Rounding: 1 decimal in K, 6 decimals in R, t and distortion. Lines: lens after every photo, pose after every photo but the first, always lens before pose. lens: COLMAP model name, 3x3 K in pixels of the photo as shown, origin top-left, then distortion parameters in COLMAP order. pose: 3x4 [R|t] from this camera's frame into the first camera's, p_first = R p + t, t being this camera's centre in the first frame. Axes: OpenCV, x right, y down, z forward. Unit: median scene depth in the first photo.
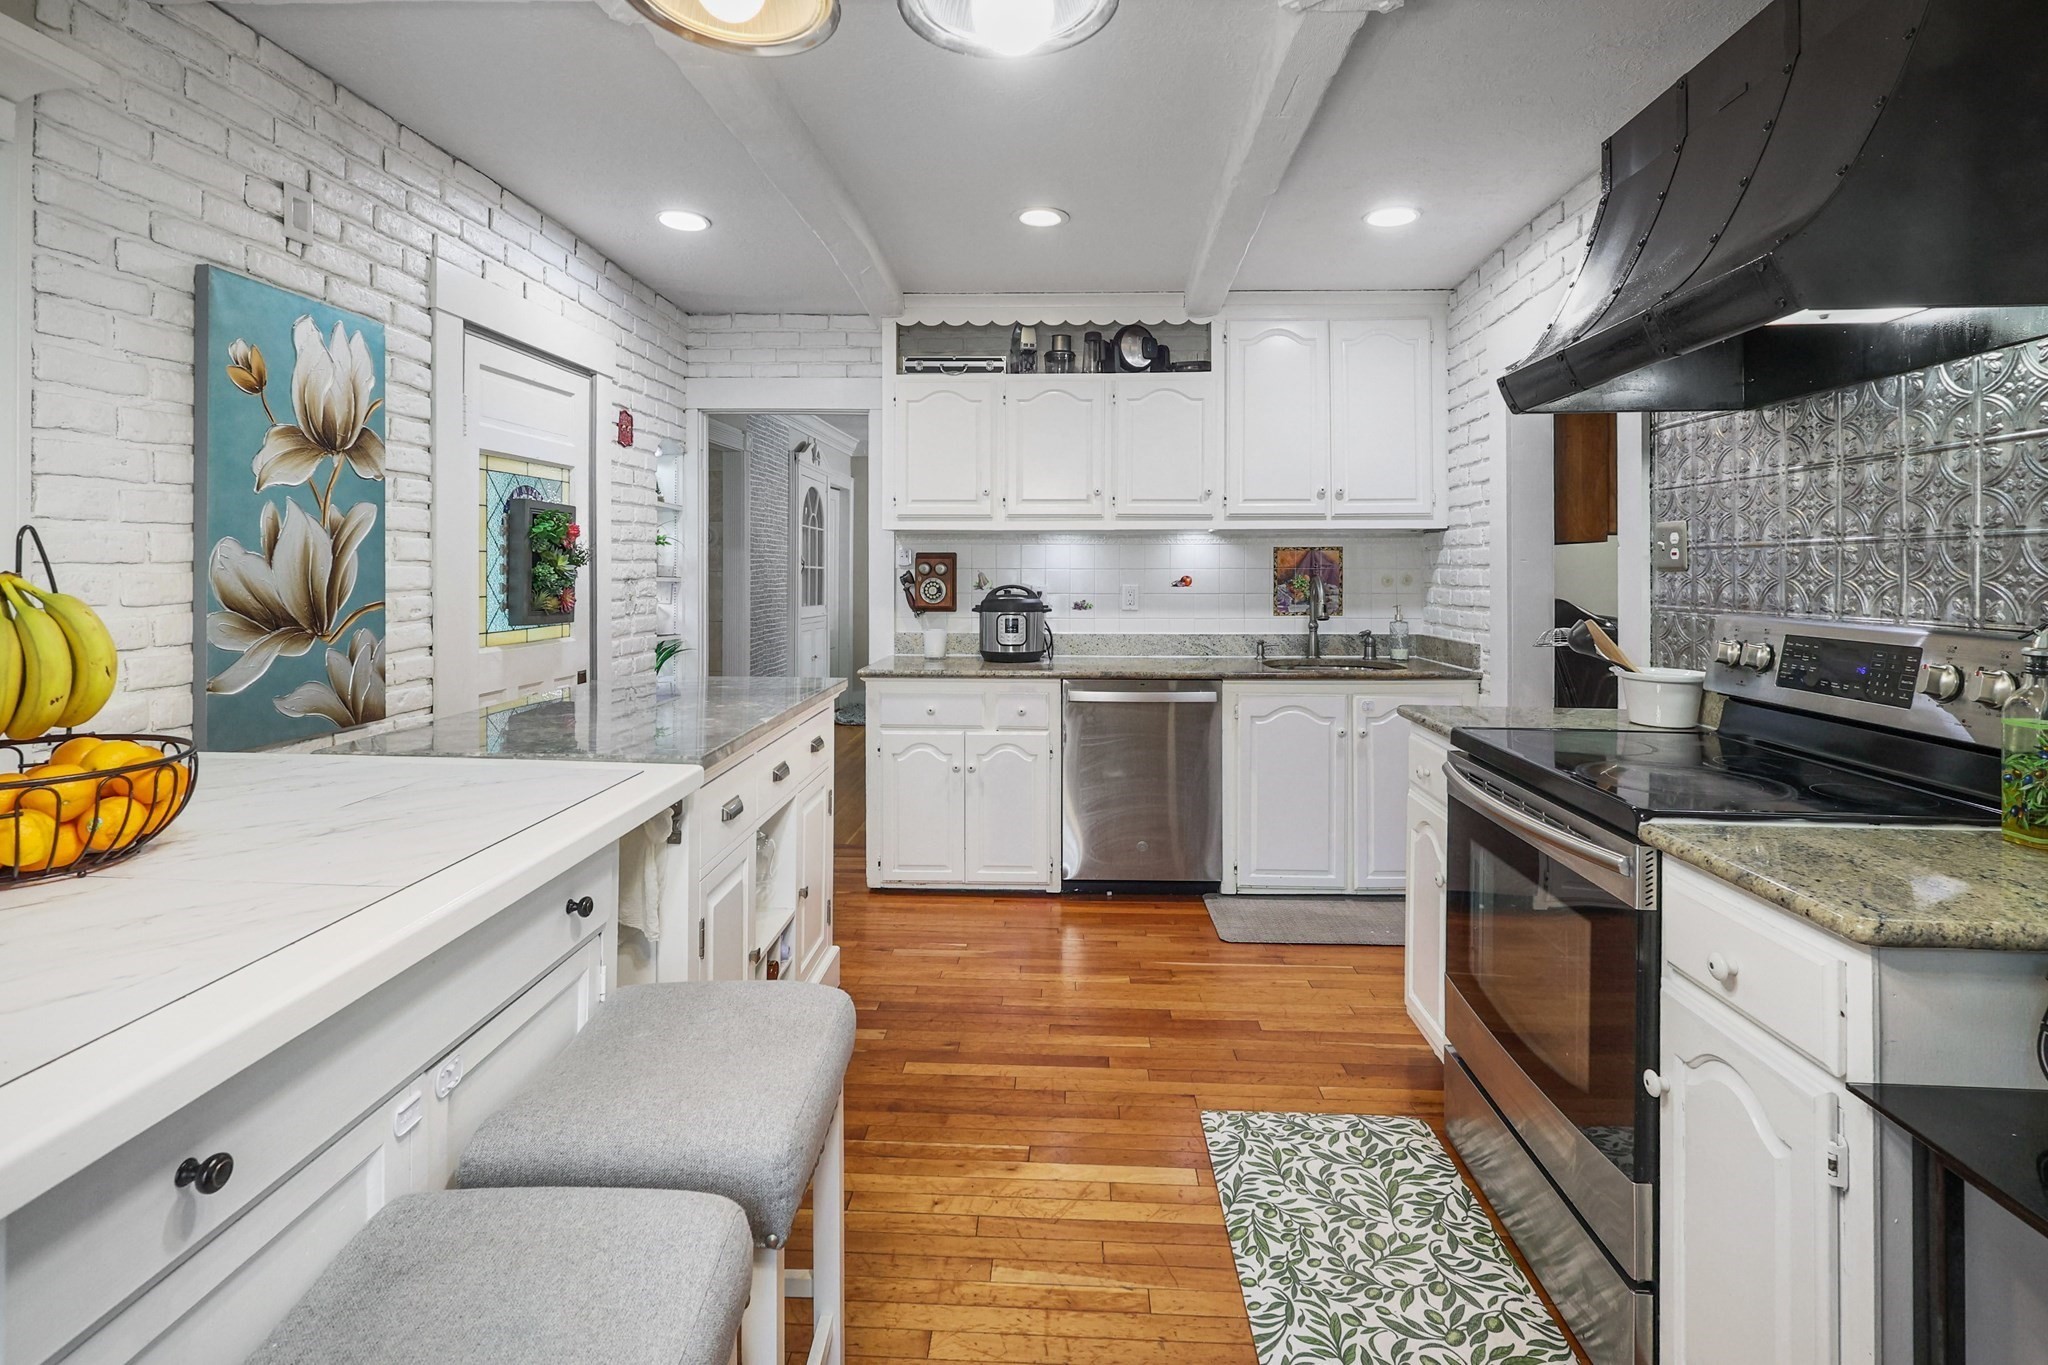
lens RADIAL K [[983.0, 0, 1023.9], [0, 983.0, 560.6], [0, 0, 1]] dist [-0.000717, 0.000425]
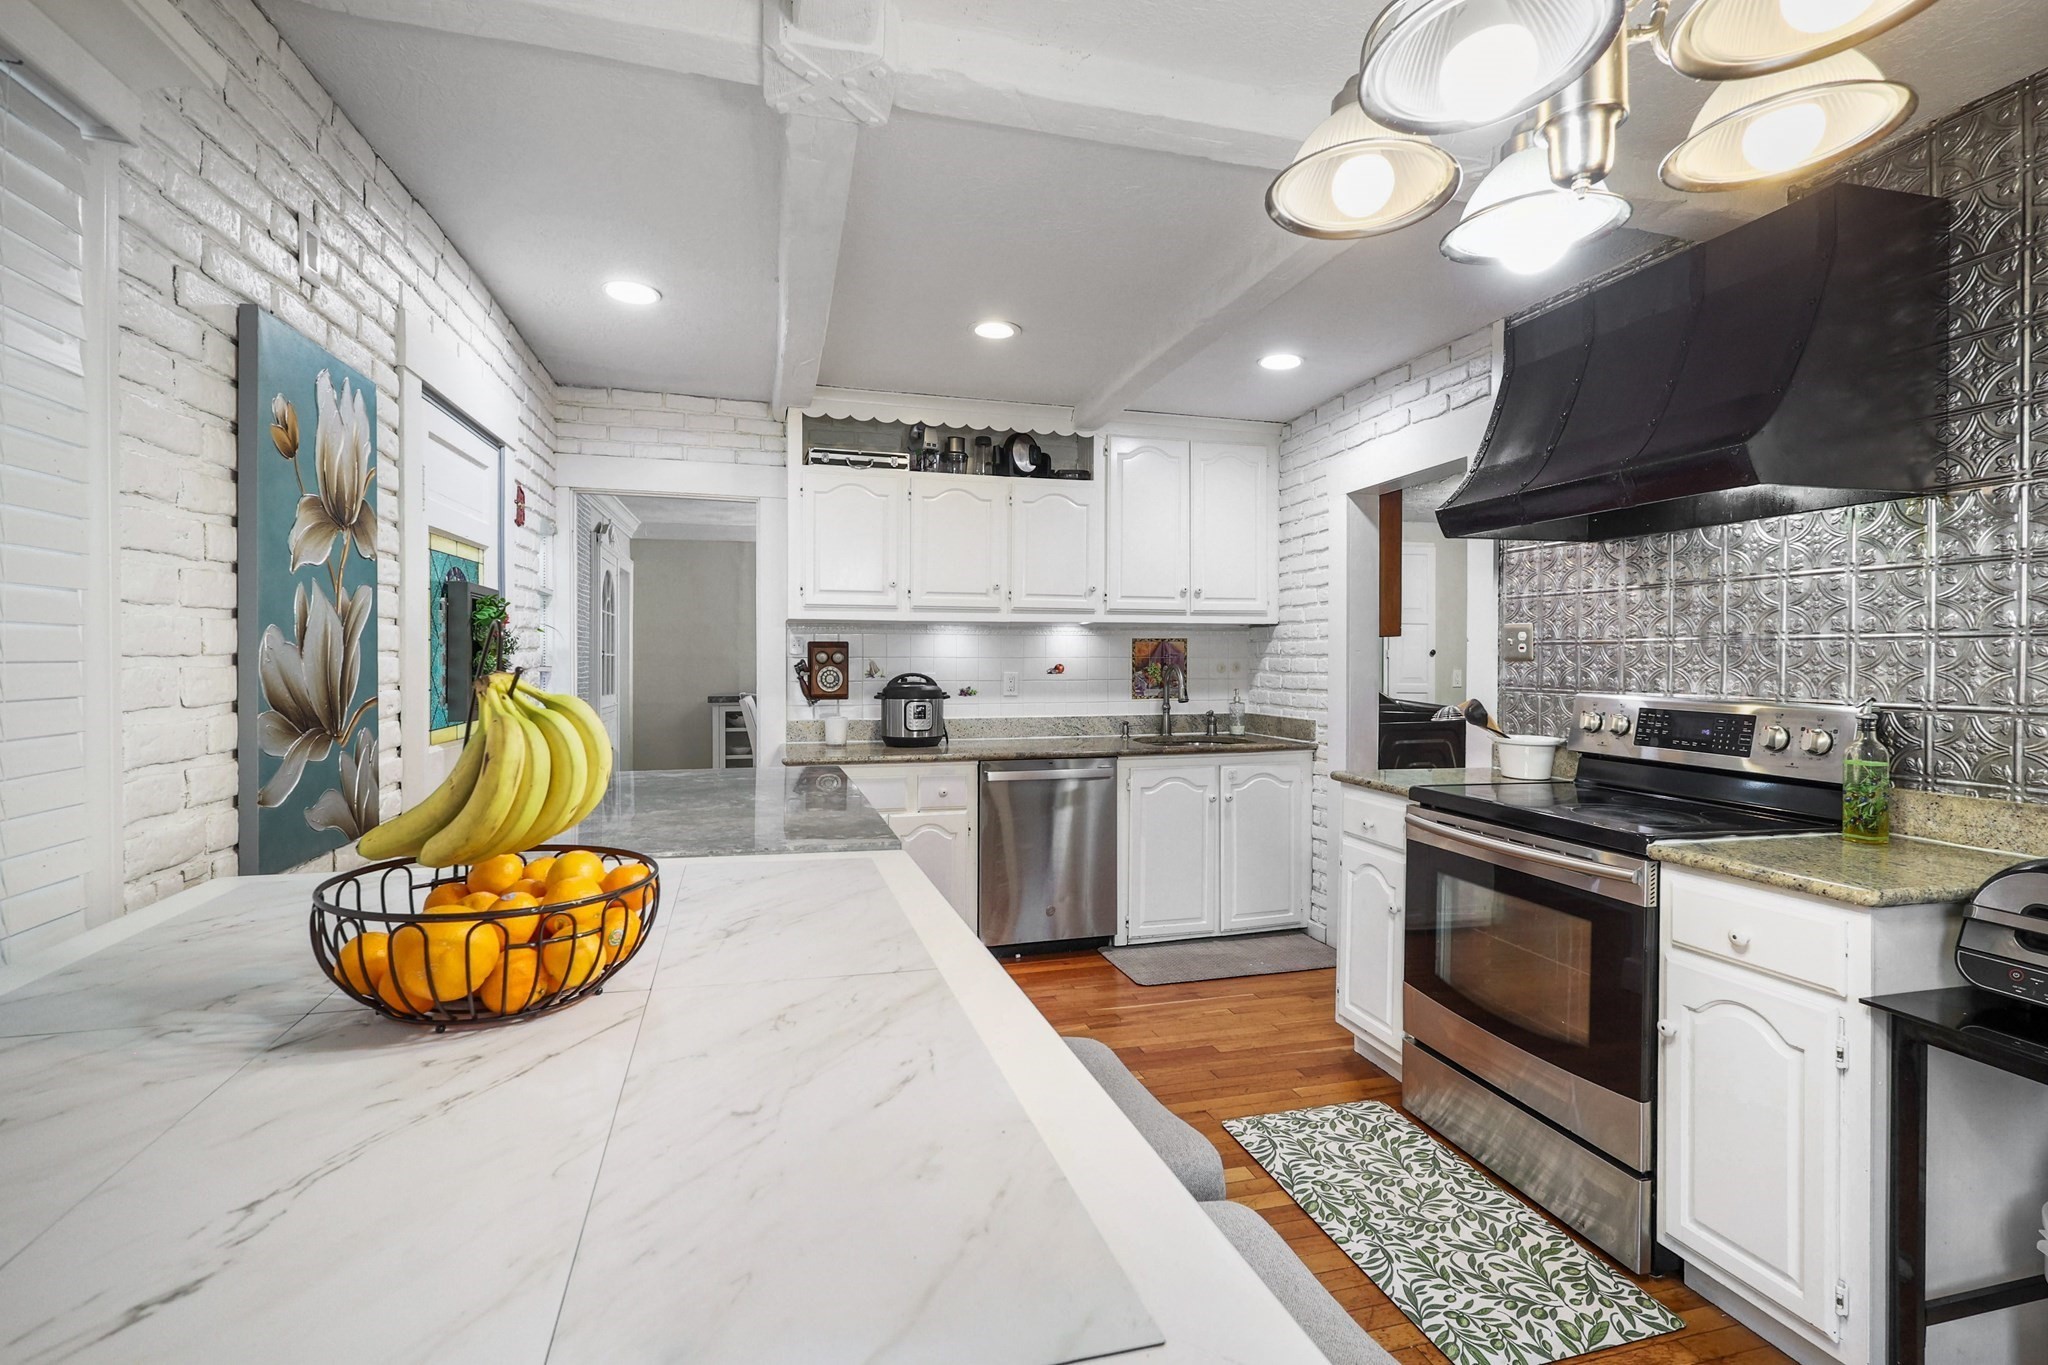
lens RADIAL K [[949.4, 0, 1022.0], [0, 949.4, 660.0], [0, 0, 1]] dist [-0.002439, 0.000308]
pose [[0.949367, -0.000663, 0.314169, -0.396316], [-0.003733, 0.999903, 0.013389, -0.005702], [-0.314148, -0.013883, 0.949273, 0.005827]]
